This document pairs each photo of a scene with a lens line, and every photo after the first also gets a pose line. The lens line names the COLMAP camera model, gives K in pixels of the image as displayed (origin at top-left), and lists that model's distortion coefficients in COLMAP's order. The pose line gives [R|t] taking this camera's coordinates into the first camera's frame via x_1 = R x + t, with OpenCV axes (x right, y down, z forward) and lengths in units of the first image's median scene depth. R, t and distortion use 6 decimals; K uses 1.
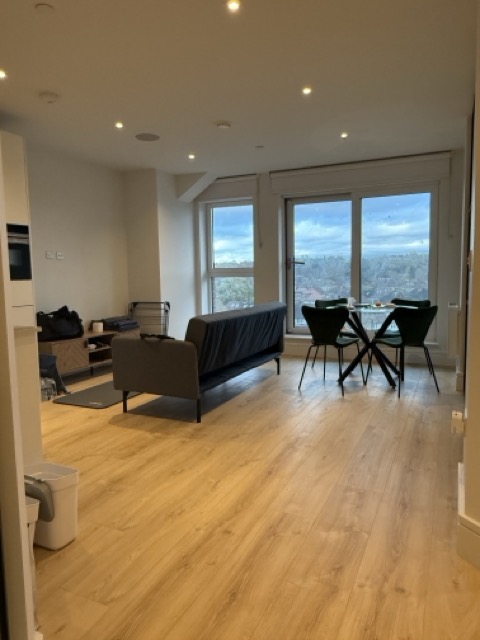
lens RADIAL K [[452.1, 0, 240.5], [0, 452.1, 319.7], [0, 0, 1]] dist [-0.002880, -0.000824]
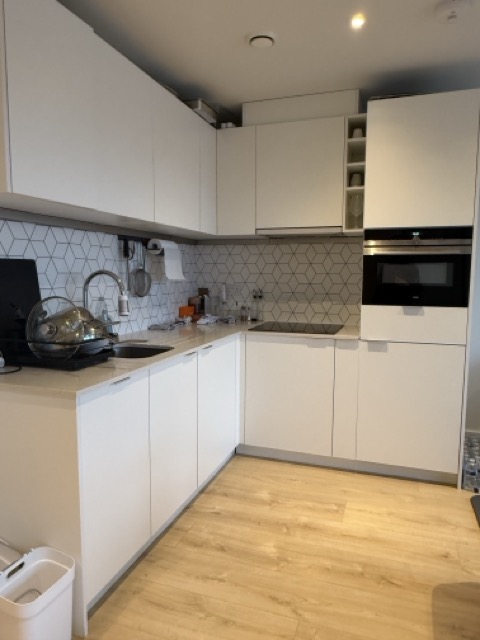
lens RADIAL K [[452.1, 0, 240.5], [0, 452.1, 320.0], [0, 0, 1]] dist [-0.002880, -0.000824]
pose [[0.105025, 0.122075, -0.986949, 0.190091], [-0.107544, 0.988011, 0.110762, -0.129289], [0.988637, 0.094508, 0.116895, 0.713030]]
